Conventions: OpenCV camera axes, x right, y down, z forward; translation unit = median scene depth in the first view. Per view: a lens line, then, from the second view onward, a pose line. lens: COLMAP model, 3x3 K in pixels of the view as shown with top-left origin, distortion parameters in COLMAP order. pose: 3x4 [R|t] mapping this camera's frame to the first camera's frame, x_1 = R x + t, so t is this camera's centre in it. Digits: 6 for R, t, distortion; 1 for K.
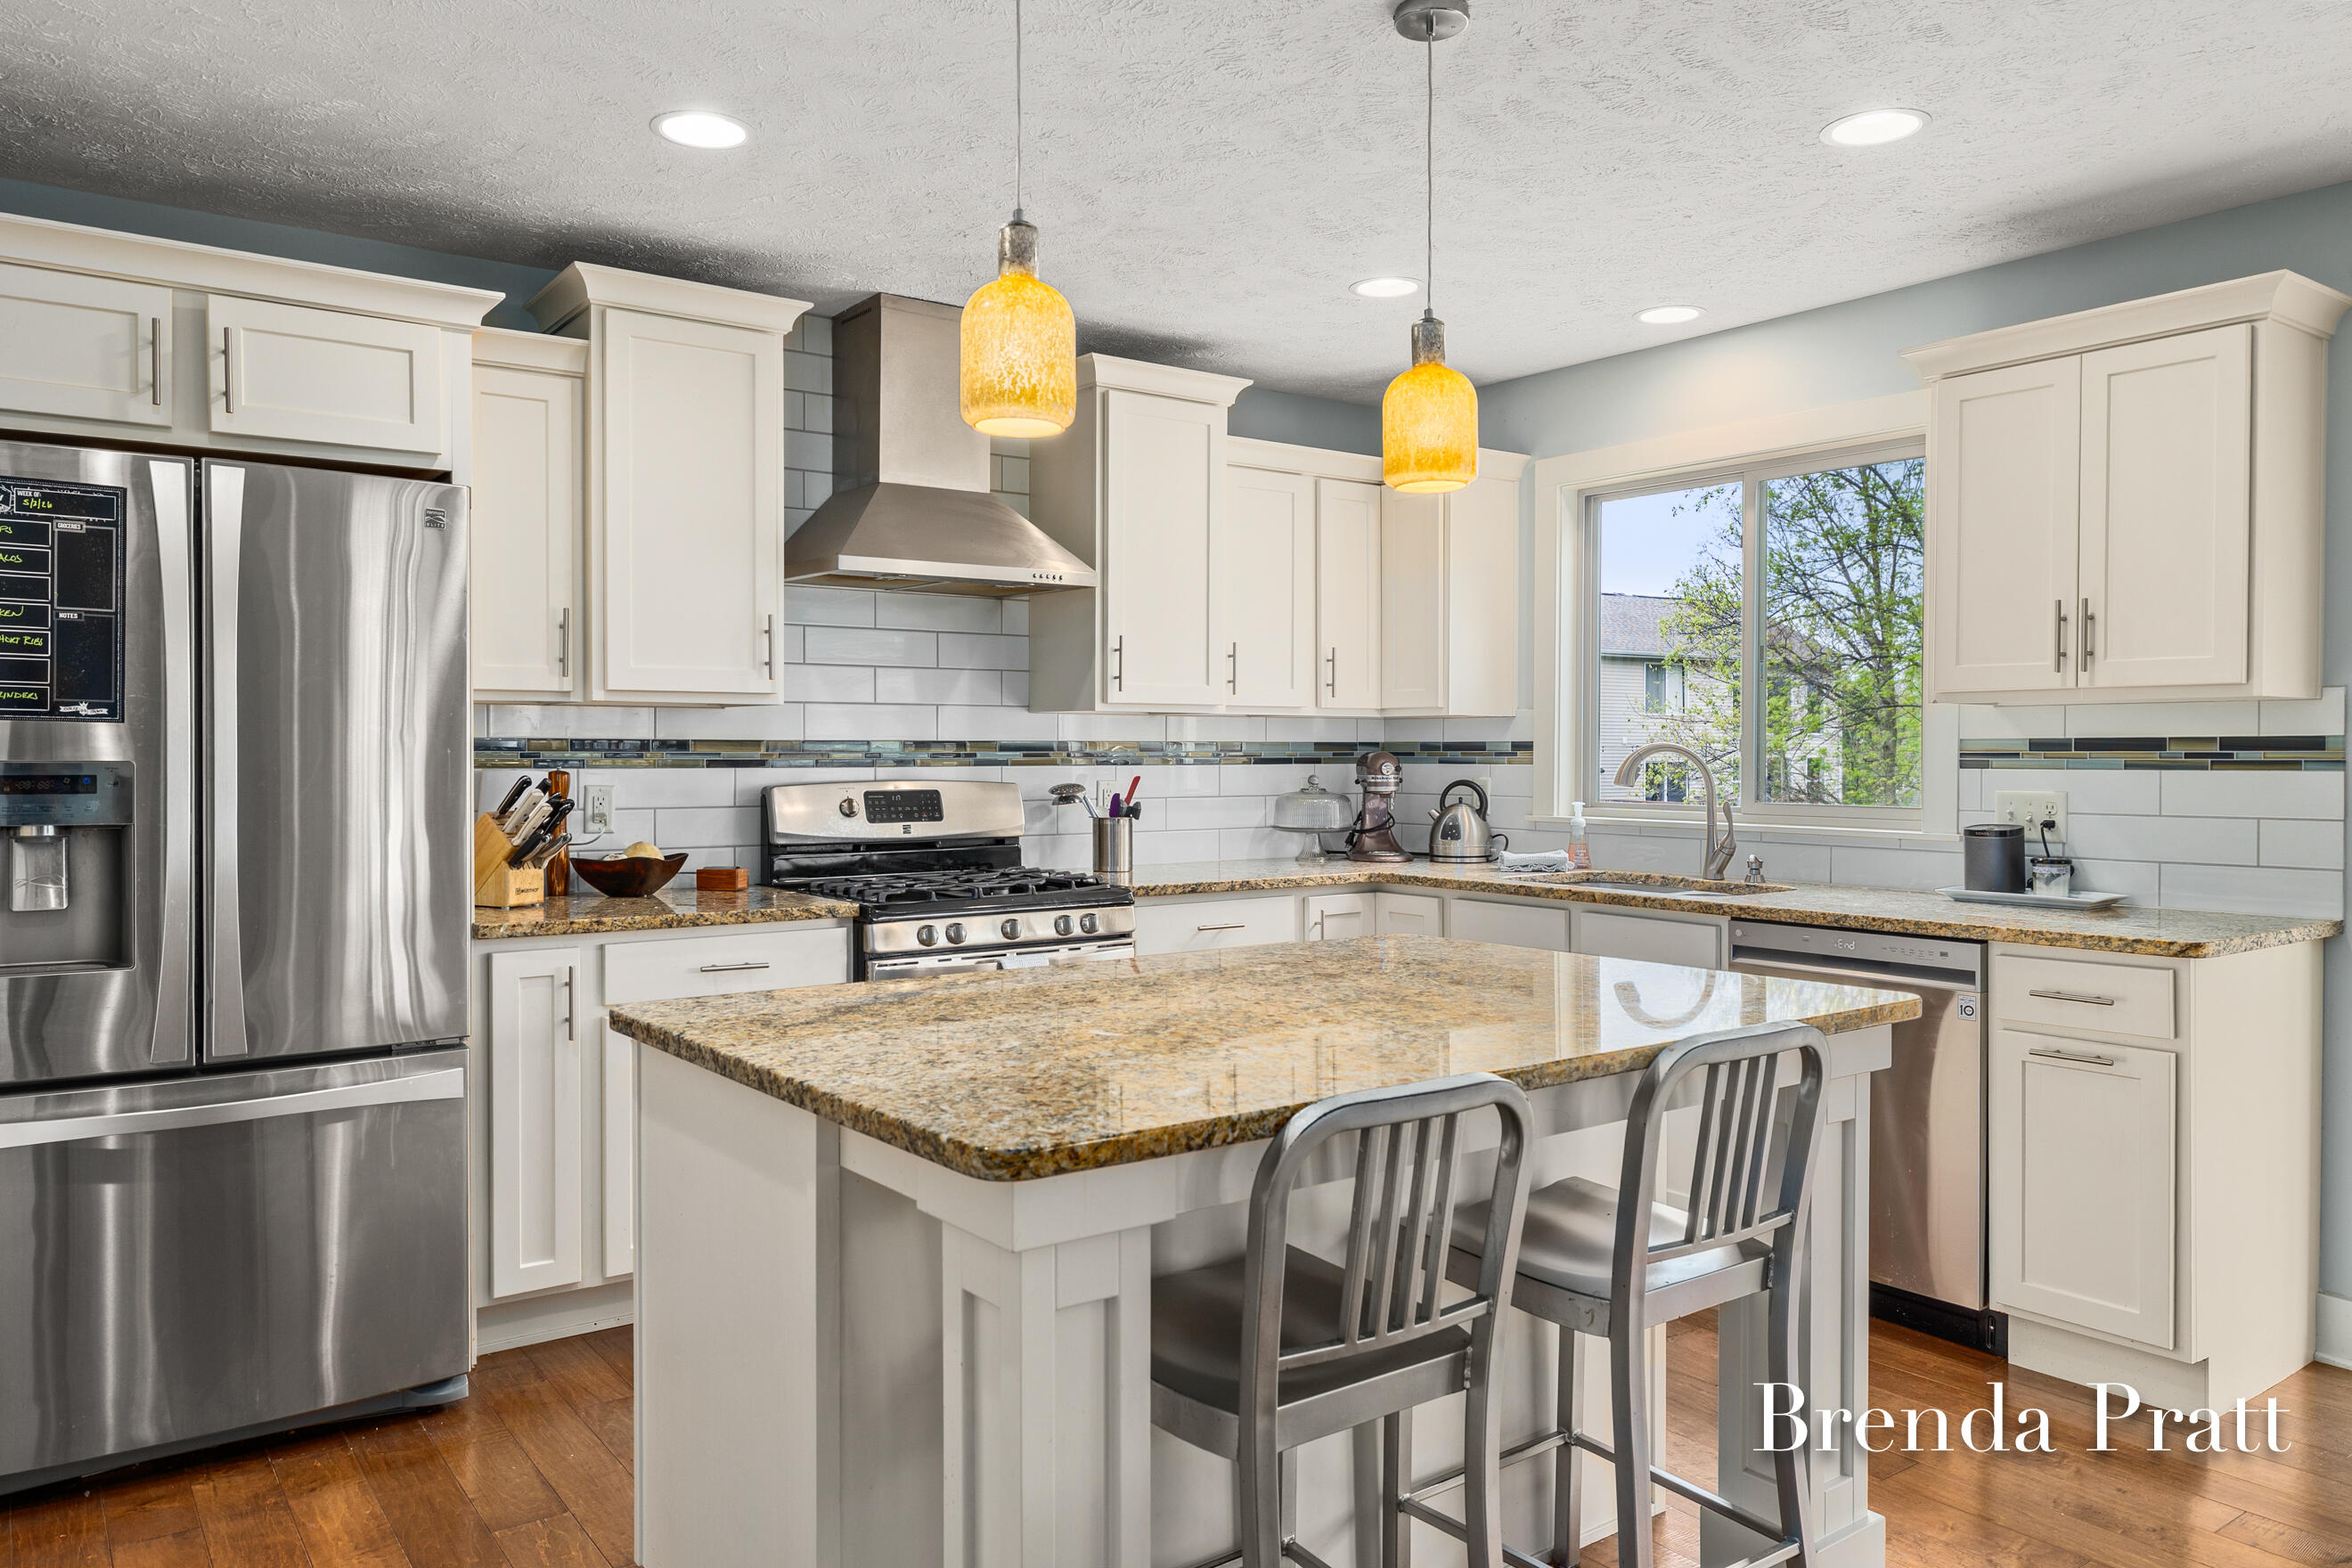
lens RADIAL K [[1647.0, 0, 1173.4], [0, 1647.0, 766.5], [0, 0, 1]] dist [-0.003132, -0.000812]
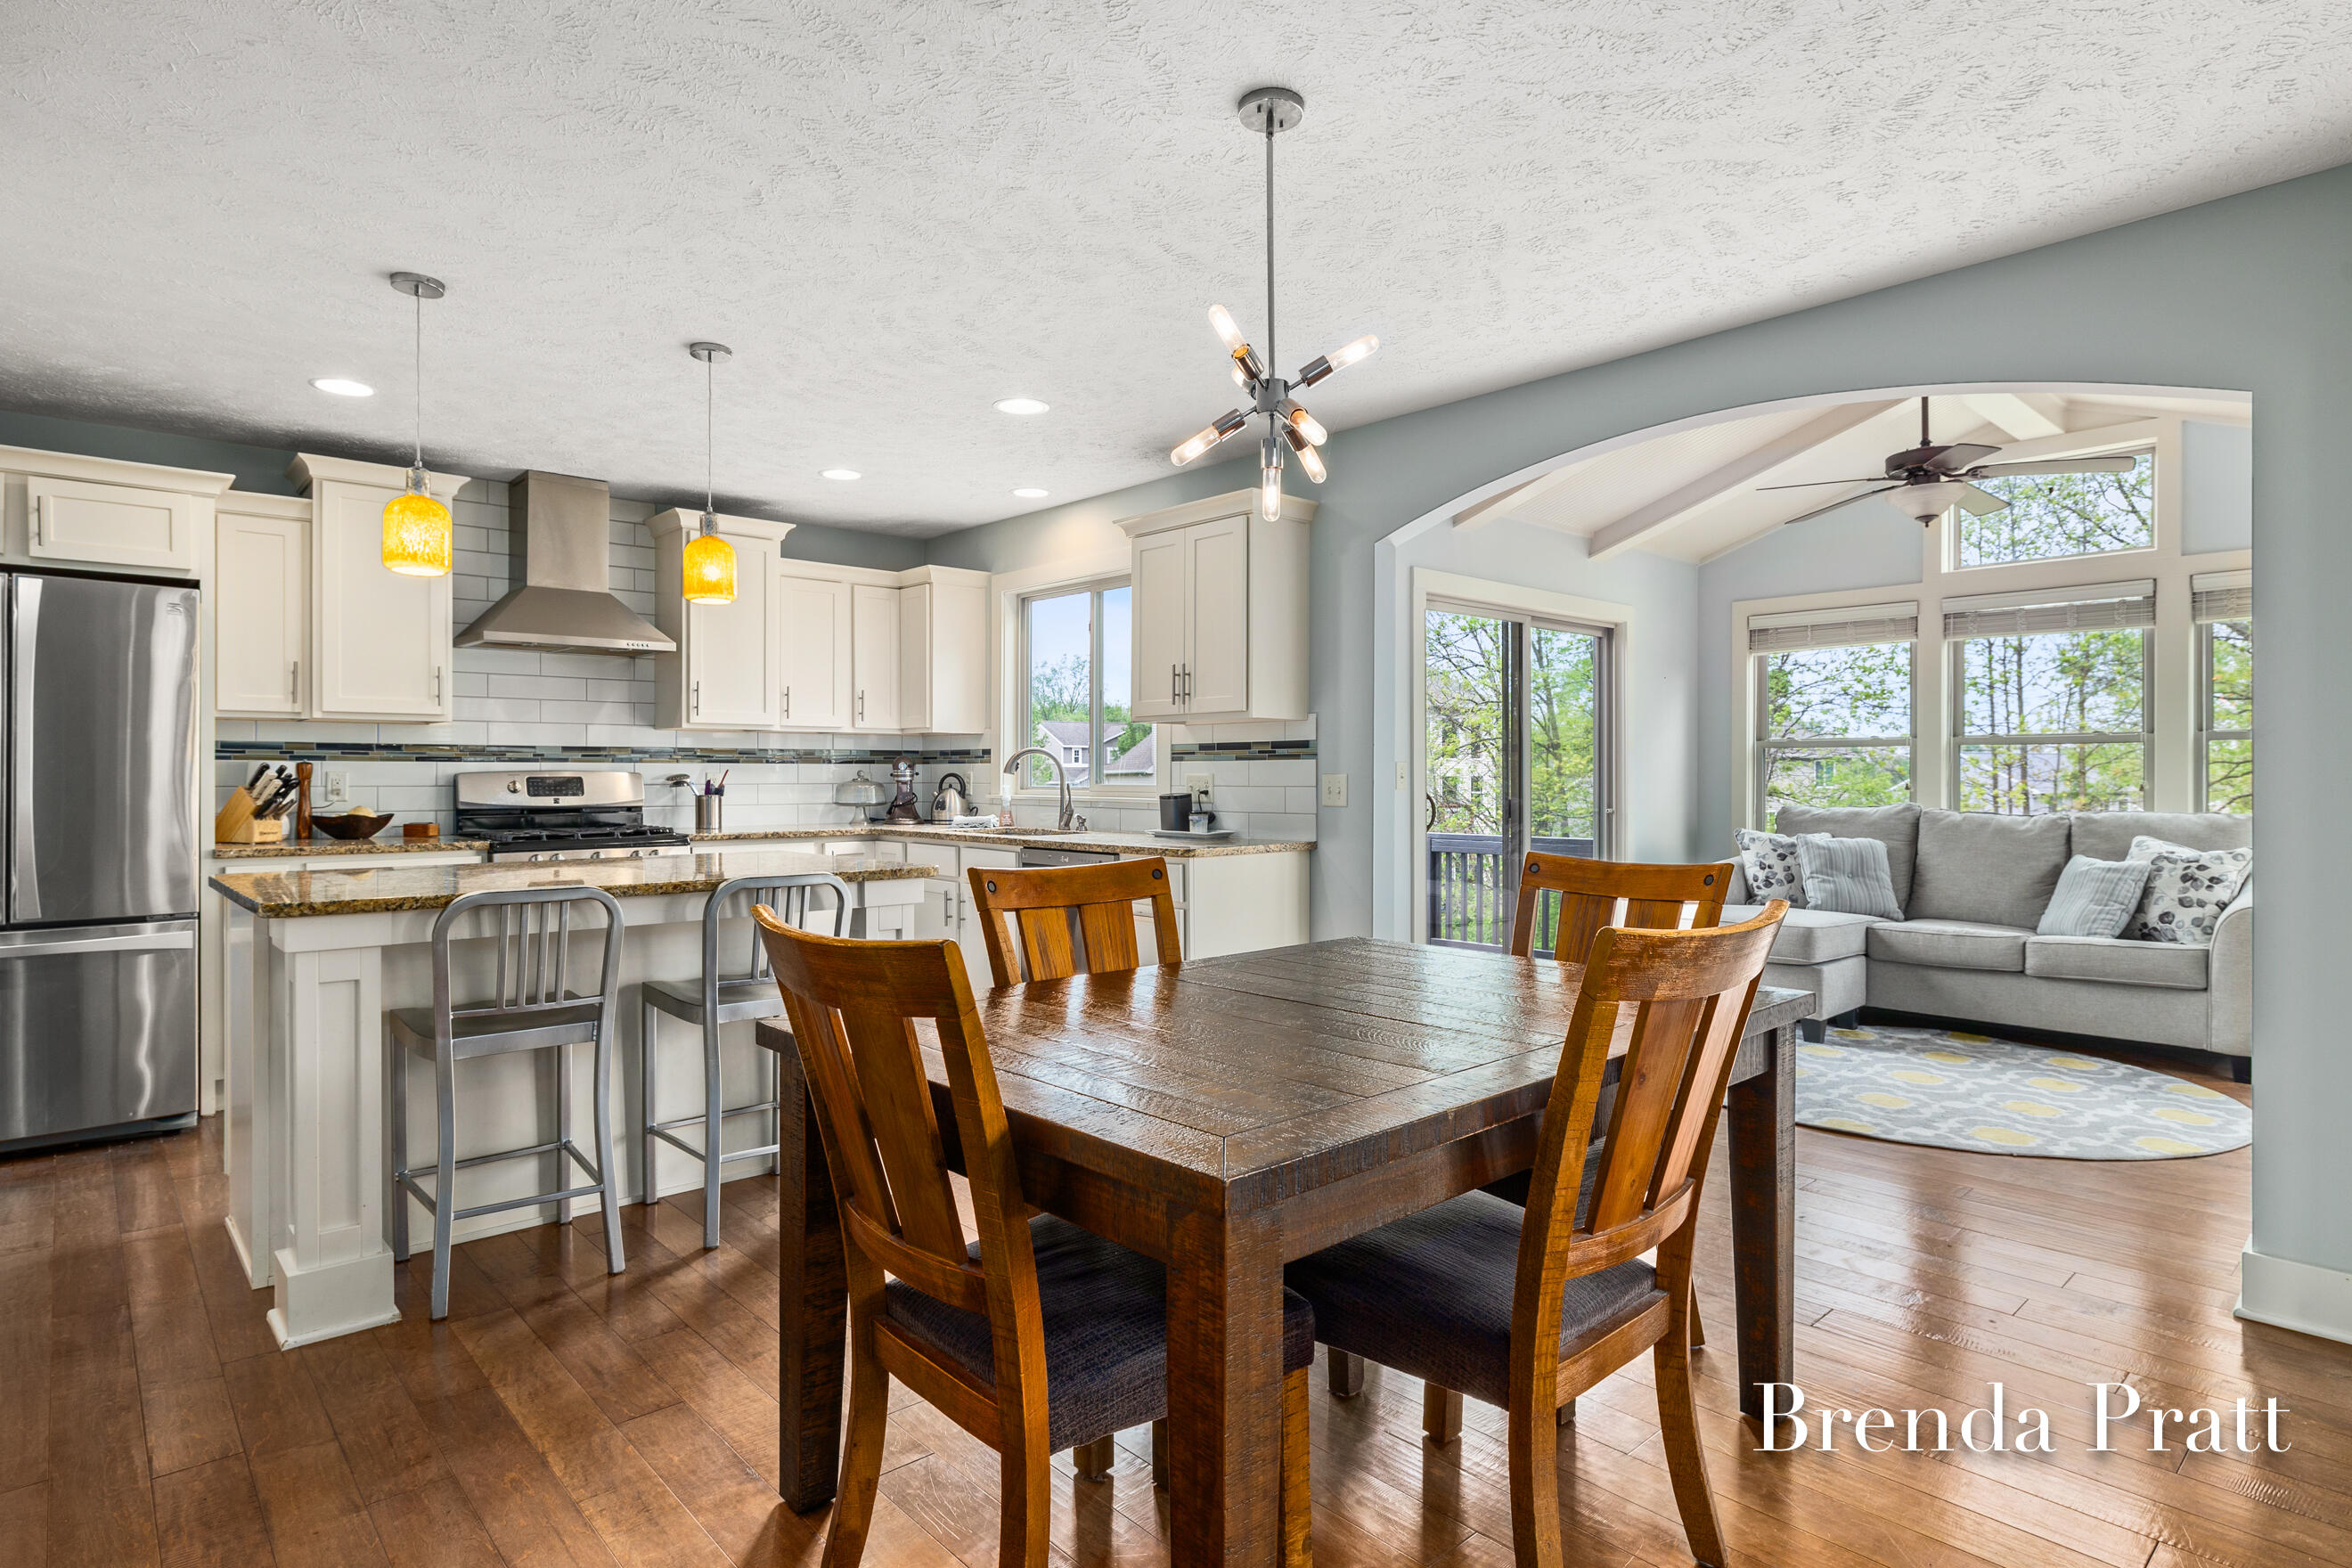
lens RADIAL K [[1252.8, 0, 1192.0], [0, 1252.8, 775.1], [0, 0, 1]] dist [-0.005519, 0.001351]
pose [[0.994425, -0.000453, 0.105448, 0.341420], [0.001332, 0.999965, -0.008265, 0.025146], [-0.105441, 0.008360, 0.994390, -0.294541]]
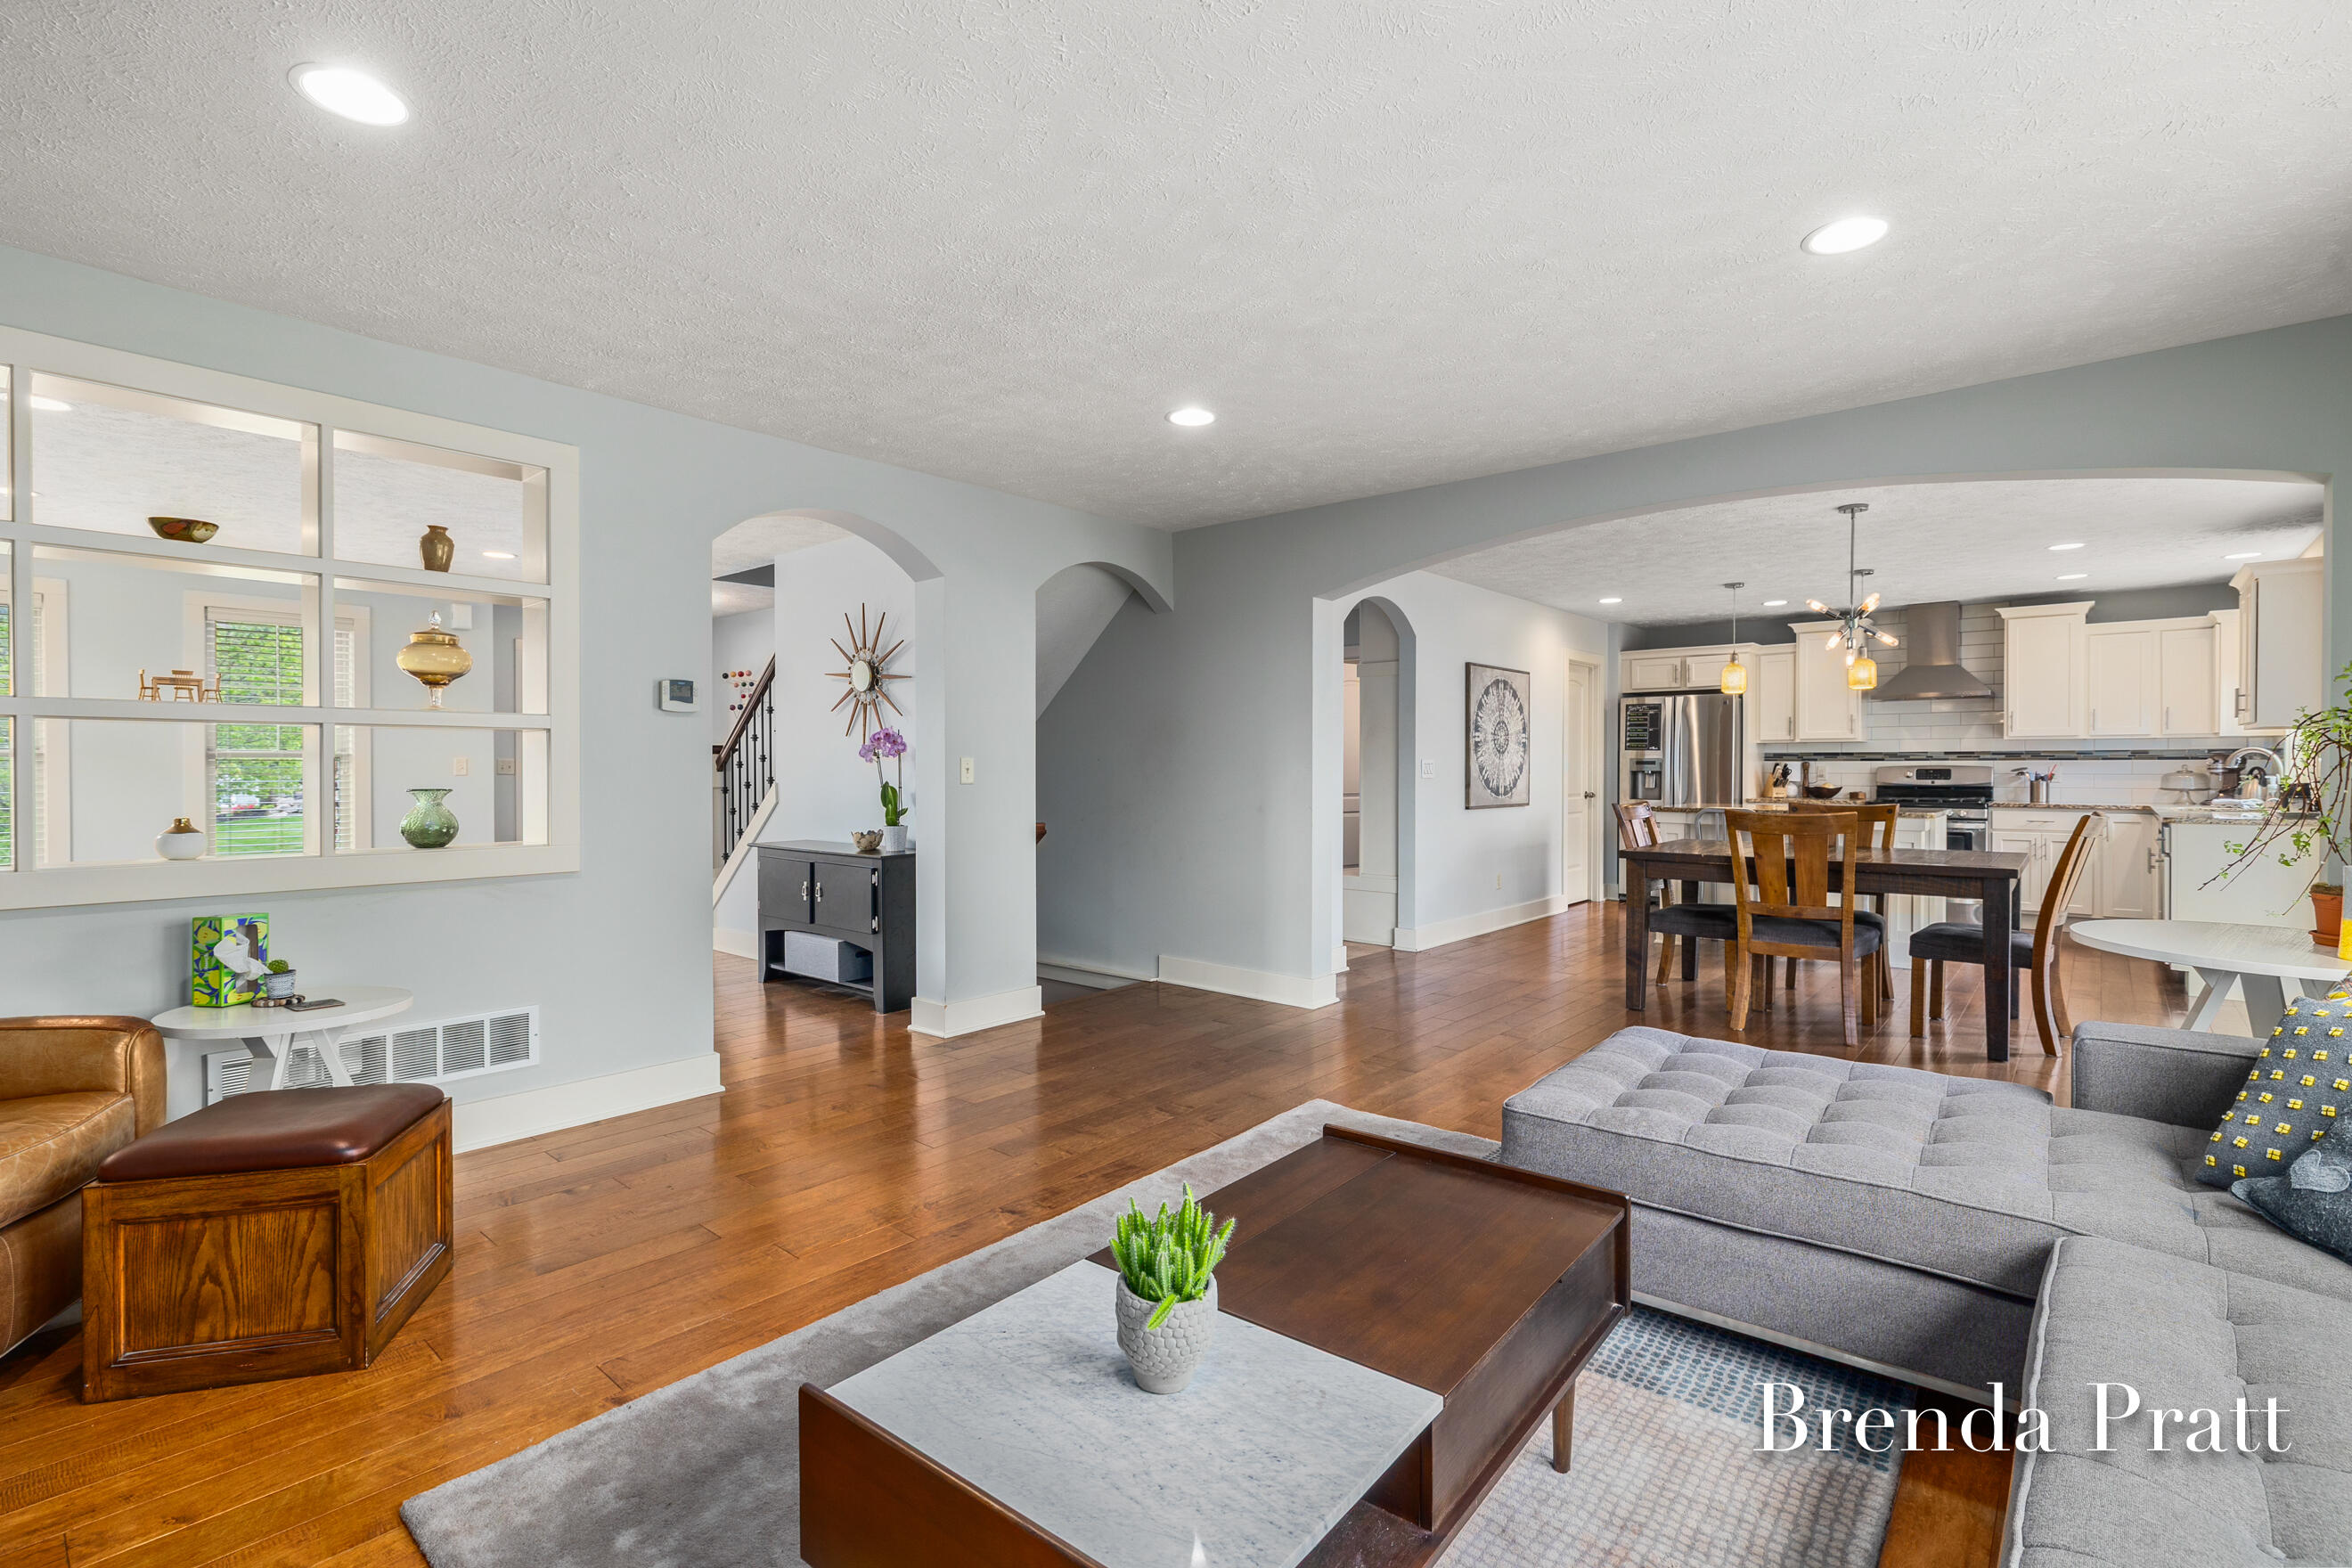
lens RADIAL K [[1074.4, 0, 1188.8], [0, 1074.4, 772.9], [0, 0, 1]] dist [0.002444, 0.000354]
pose [[0.221601, 0.003972, -0.975129, 1.460105], [-0.009959, 0.999949, 0.001810, 0.033133], [0.975086, 0.009310, 0.221630, -0.732820]]
